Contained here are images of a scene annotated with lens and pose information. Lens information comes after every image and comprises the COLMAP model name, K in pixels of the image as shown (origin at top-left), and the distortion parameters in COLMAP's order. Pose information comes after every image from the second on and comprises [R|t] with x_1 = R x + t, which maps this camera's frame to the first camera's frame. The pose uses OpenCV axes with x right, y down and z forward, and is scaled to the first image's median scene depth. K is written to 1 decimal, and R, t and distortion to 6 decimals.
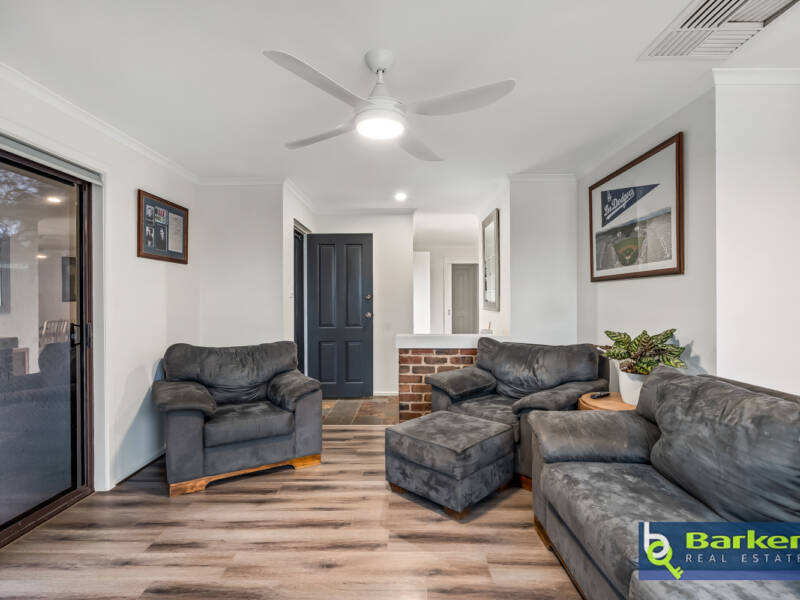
lens RADIAL K [[408.6, 0, 400.0], [0, 408.6, 300.0], [0, 0, 1]] dist [-0.002902, -0.000383]
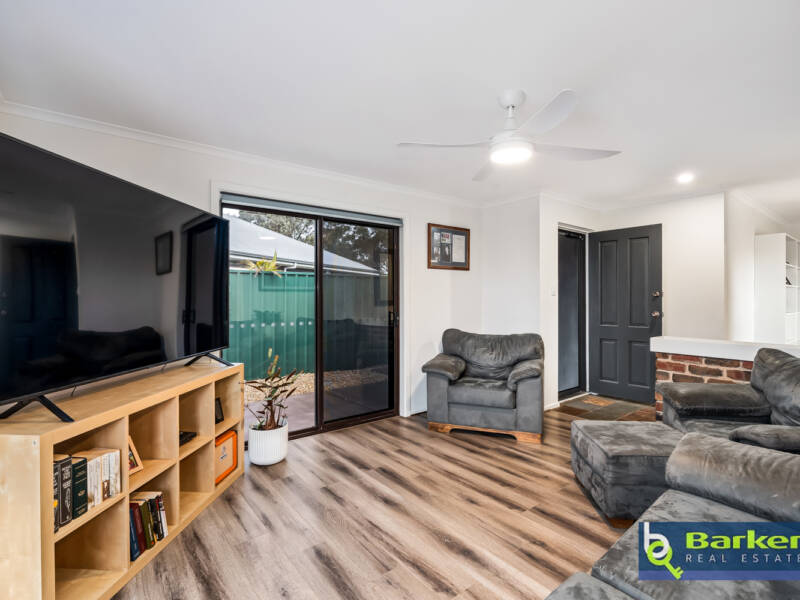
lens RADIAL K [[391.8, 0, 395.6], [0, 391.8, 297.5], [0, 0, 1]] dist [-0.006473, 0.000012]
pose [[0.621243, 0.003638, -0.783610, 0.404780], [-0.000960, 0.999992, 0.003882, -0.005124], [0.783618, -0.001660, 0.621241, 0.017764]]
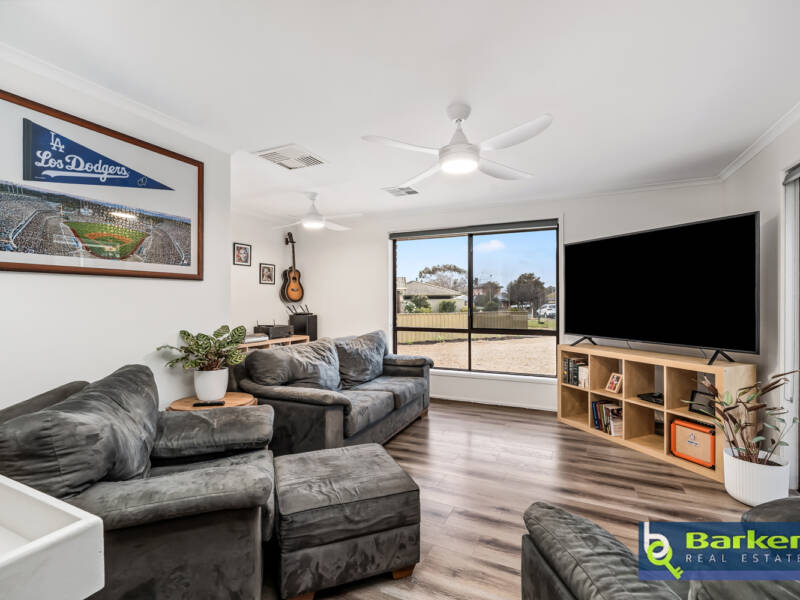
lens RADIAL K [[391.8, 0, 395.6], [0, 391.8, 297.5], [0, 0, 1]] dist [-0.006473, 0.000012]
pose [[-0.905244, 0.007010, 0.424835, -0.243421], [0.005000, 0.999970, -0.005846, -0.003553], [-0.424864, -0.003168, -0.905252, 1.395183]]
